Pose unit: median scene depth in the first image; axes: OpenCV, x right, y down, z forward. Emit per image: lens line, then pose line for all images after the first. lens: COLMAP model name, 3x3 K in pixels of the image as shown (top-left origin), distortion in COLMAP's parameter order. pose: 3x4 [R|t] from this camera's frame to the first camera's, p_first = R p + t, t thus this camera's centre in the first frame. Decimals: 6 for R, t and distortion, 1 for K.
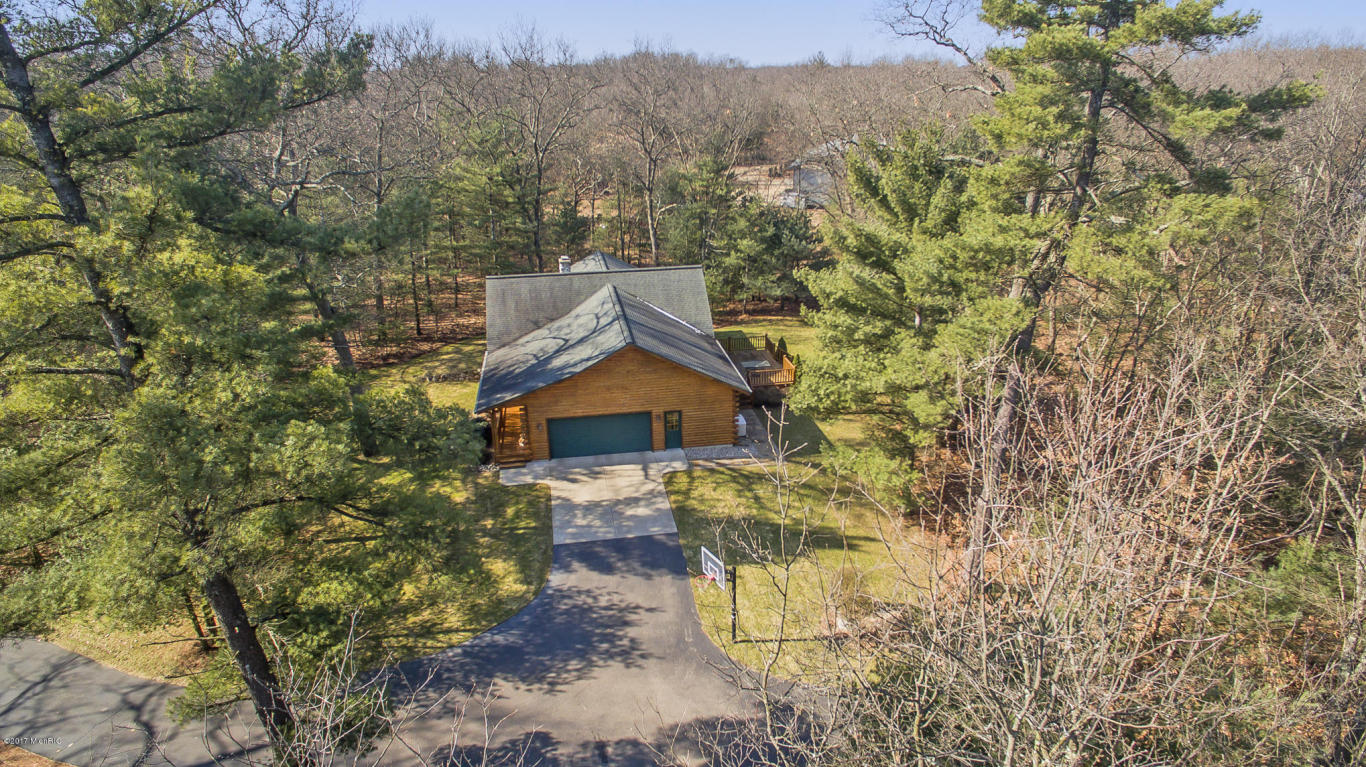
lens RADIAL K [[797.7, 0, 683.0], [0, 797.7, 383.5], [0, 0, 1]] dist [-0.130543, 0.093071]
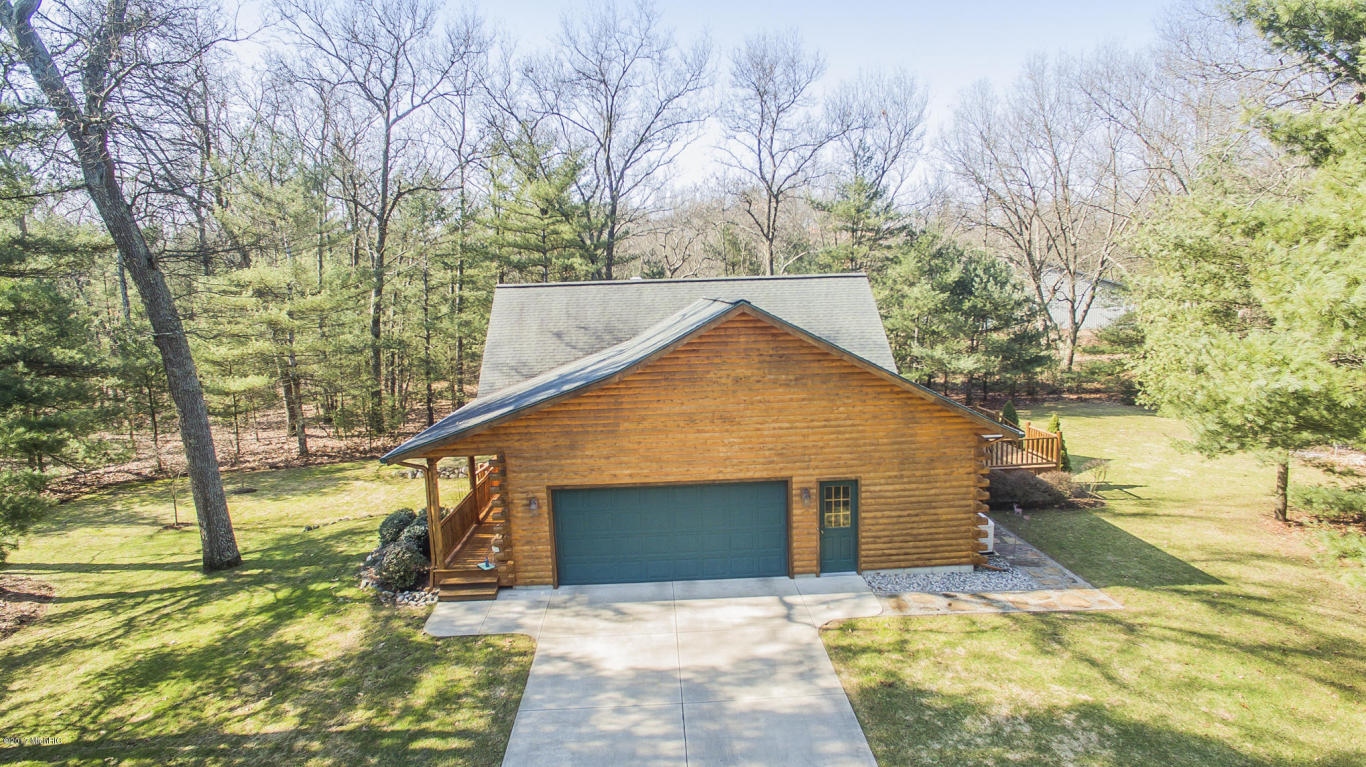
lens RADIAL K [[797.7, 0, 683.0], [0, 797.7, 383.5], [0, 0, 1]] dist [-0.130543, 0.093071]
pose [[0.993043, -0.035572, -0.112248, -0.048174], [-0.004887, 0.940005, -0.341126, 0.138619], [0.117649, 0.339301, 0.933292, 0.580351]]
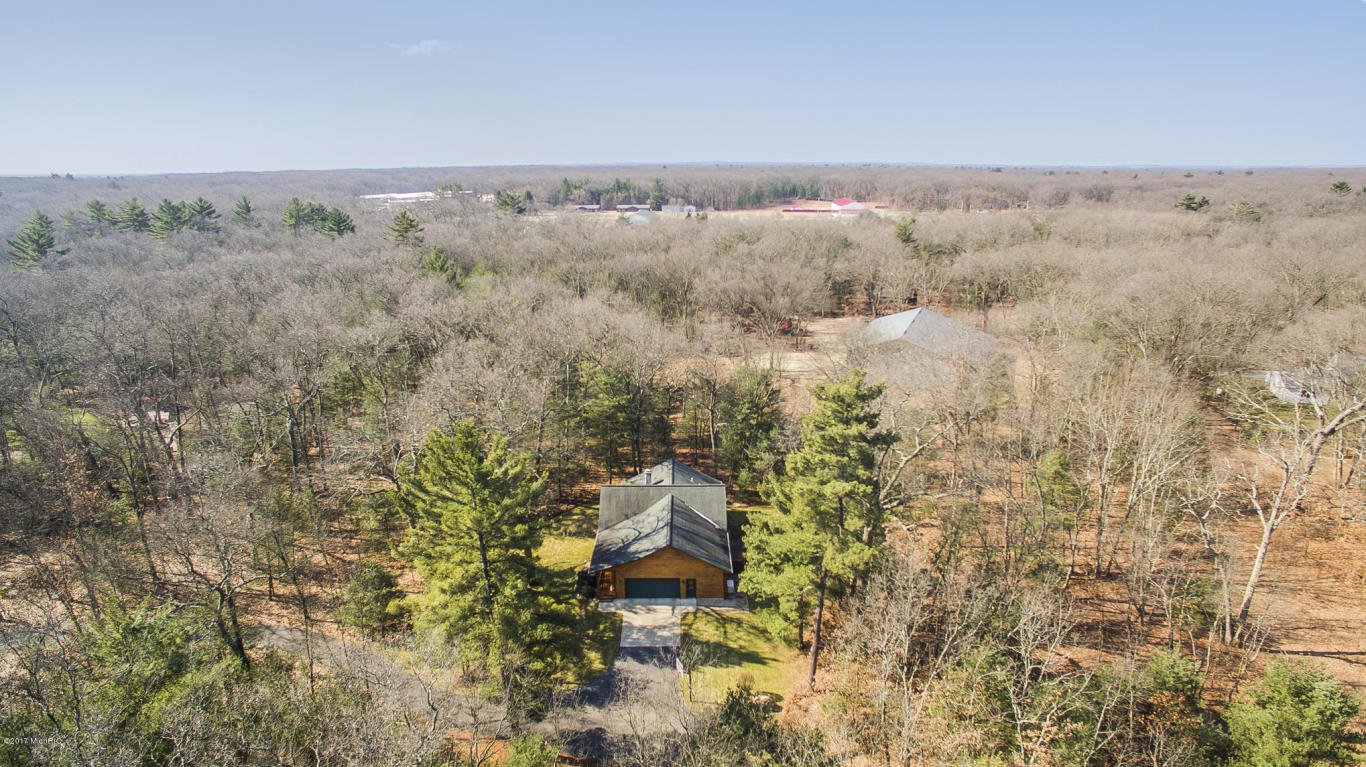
lens RADIAL K [[797.7, 0, 683.0], [0, 797.7, 383.5], [0, 0, 1]] dist [-0.130543, 0.093071]
pose [[0.985923, 0.050853, -0.159278, 0.252527], [-0.065390, 0.994025, -0.087395, -0.270013], [0.153882, 0.096580, 0.983358, -0.921862]]
